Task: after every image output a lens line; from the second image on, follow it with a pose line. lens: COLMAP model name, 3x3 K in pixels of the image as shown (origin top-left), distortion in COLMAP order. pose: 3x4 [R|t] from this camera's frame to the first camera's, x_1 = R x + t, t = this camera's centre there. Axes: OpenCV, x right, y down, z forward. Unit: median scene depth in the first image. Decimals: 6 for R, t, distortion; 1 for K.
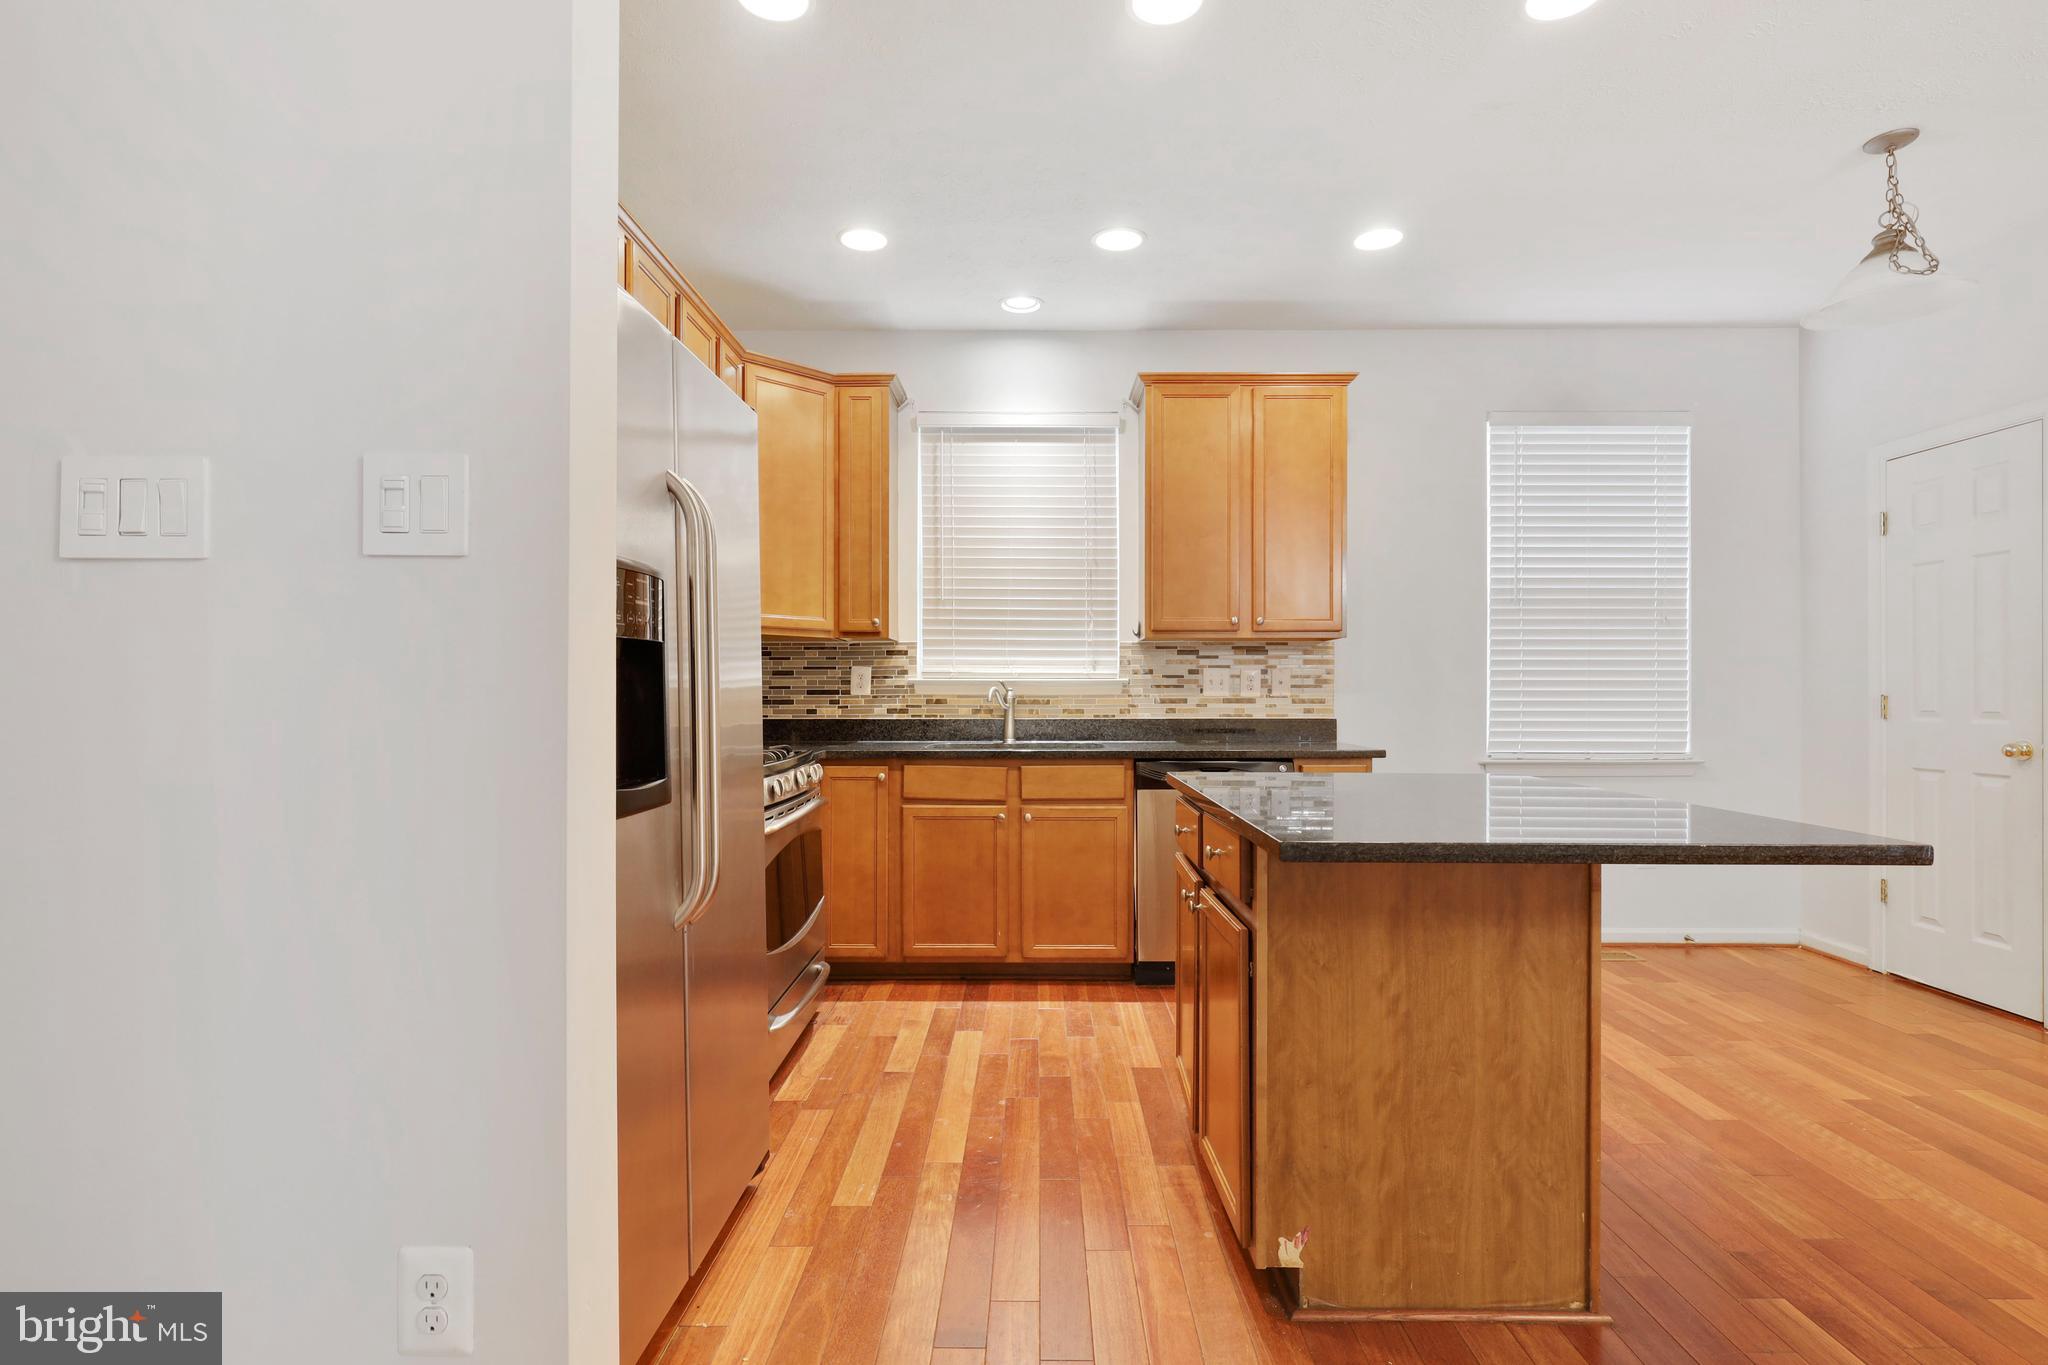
lens RADIAL K [[954.3, 0, 1061.7], [0, 954.3, 700.6], [0, 0, 1]] dist [0.002627, 0.000897]
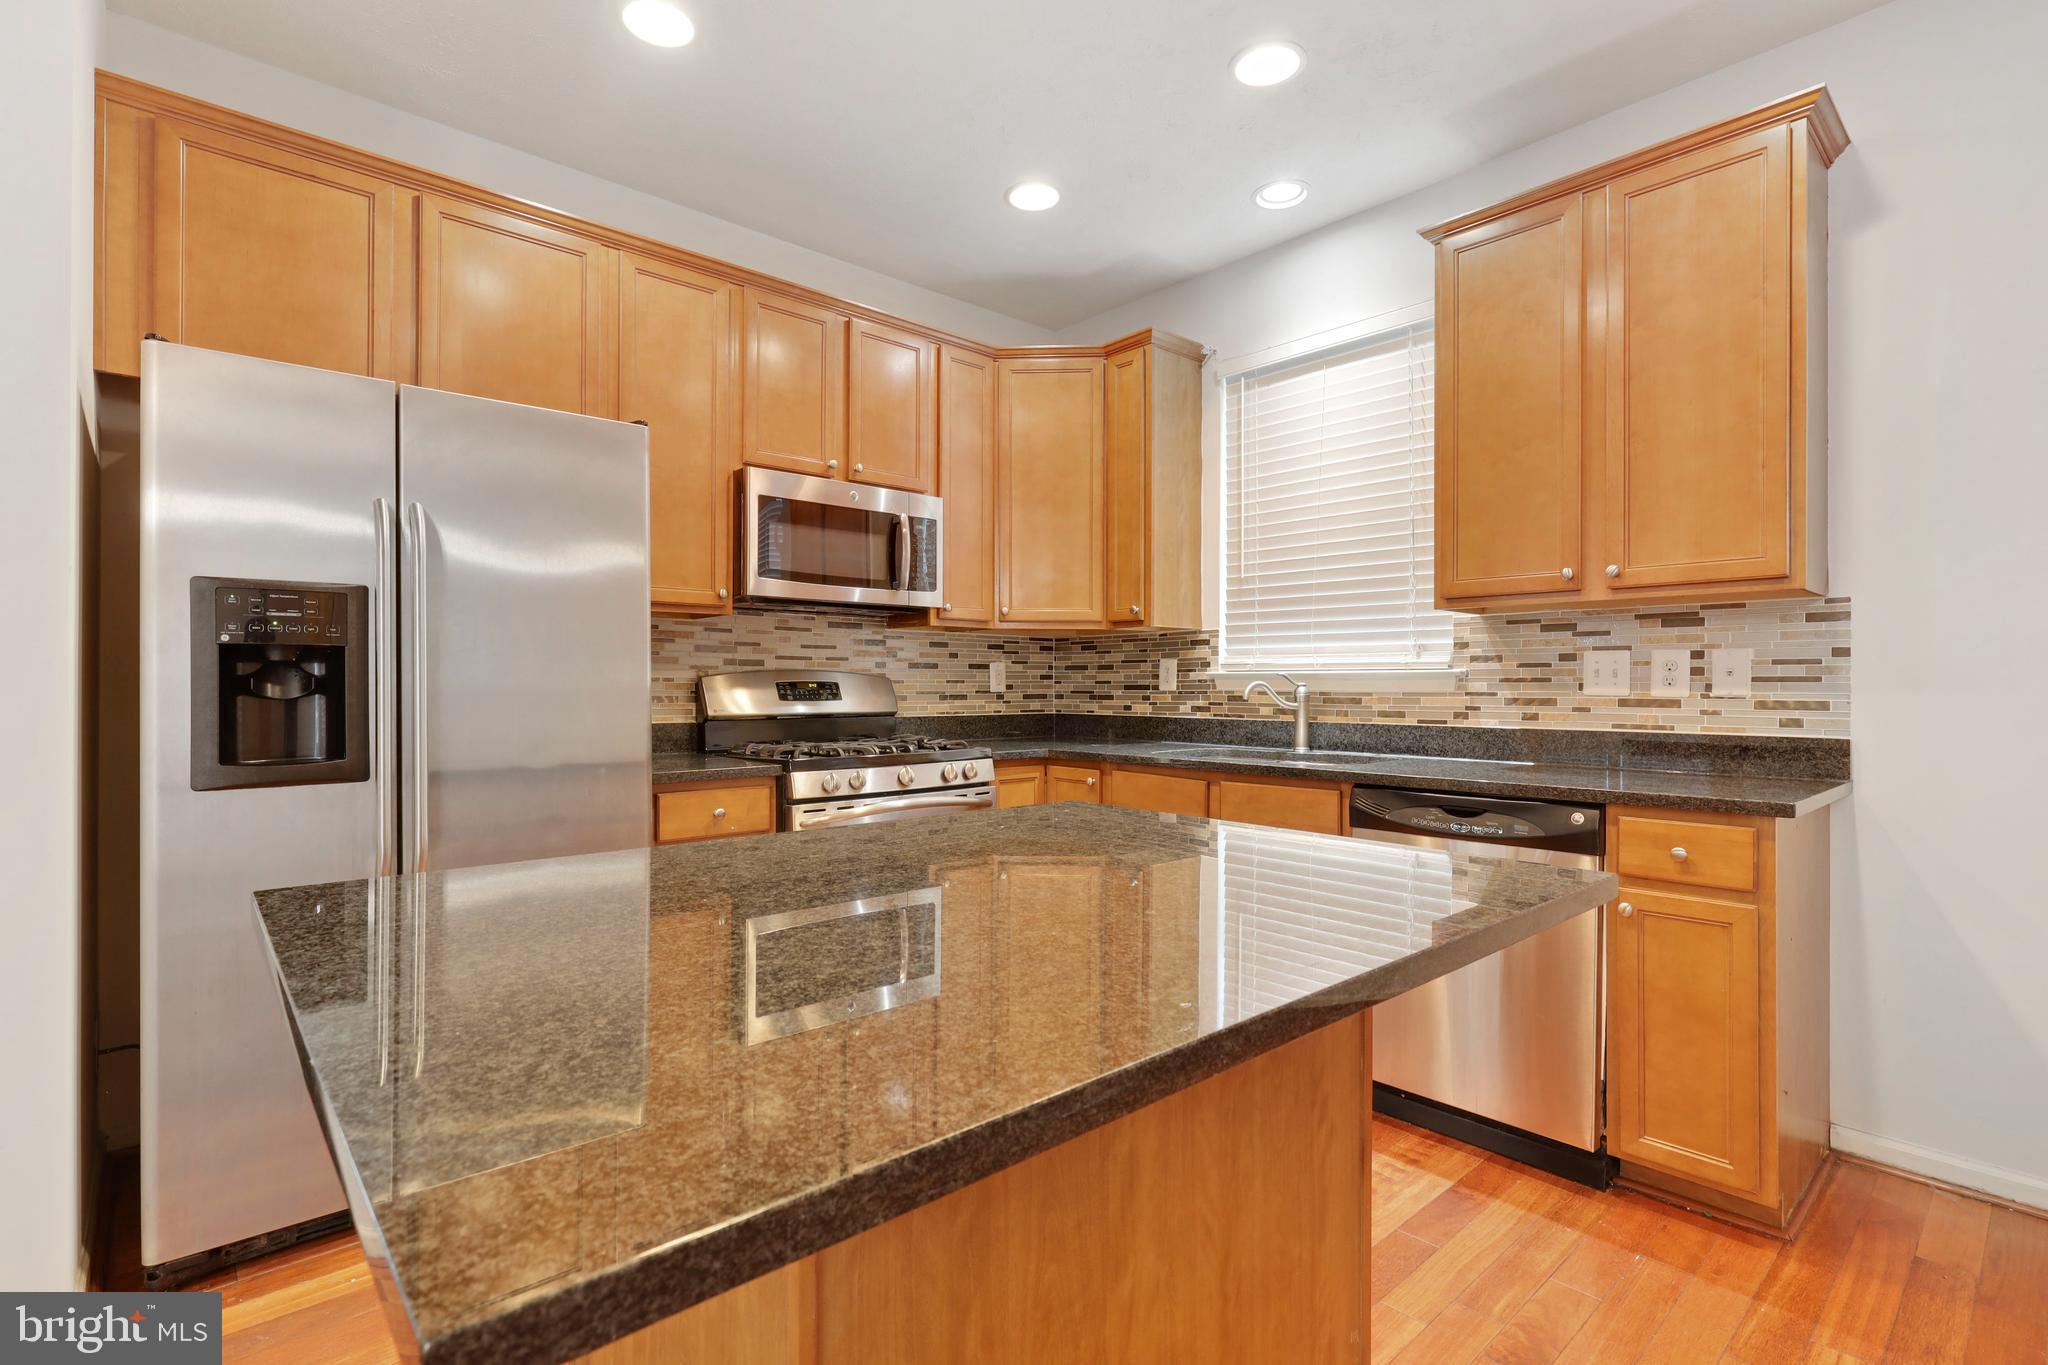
lens RADIAL K [[954.3, 0, 1035.6], [0, 954.3, 688.4], [0, 0, 1]] dist [0.002627, 0.000897]
pose [[0.677838, 0.003782, -0.735201, 0.369603], [-0.006199, 0.999981, -0.000572, -0.006530], [0.735185, 0.004945, 0.677848, 0.296491]]
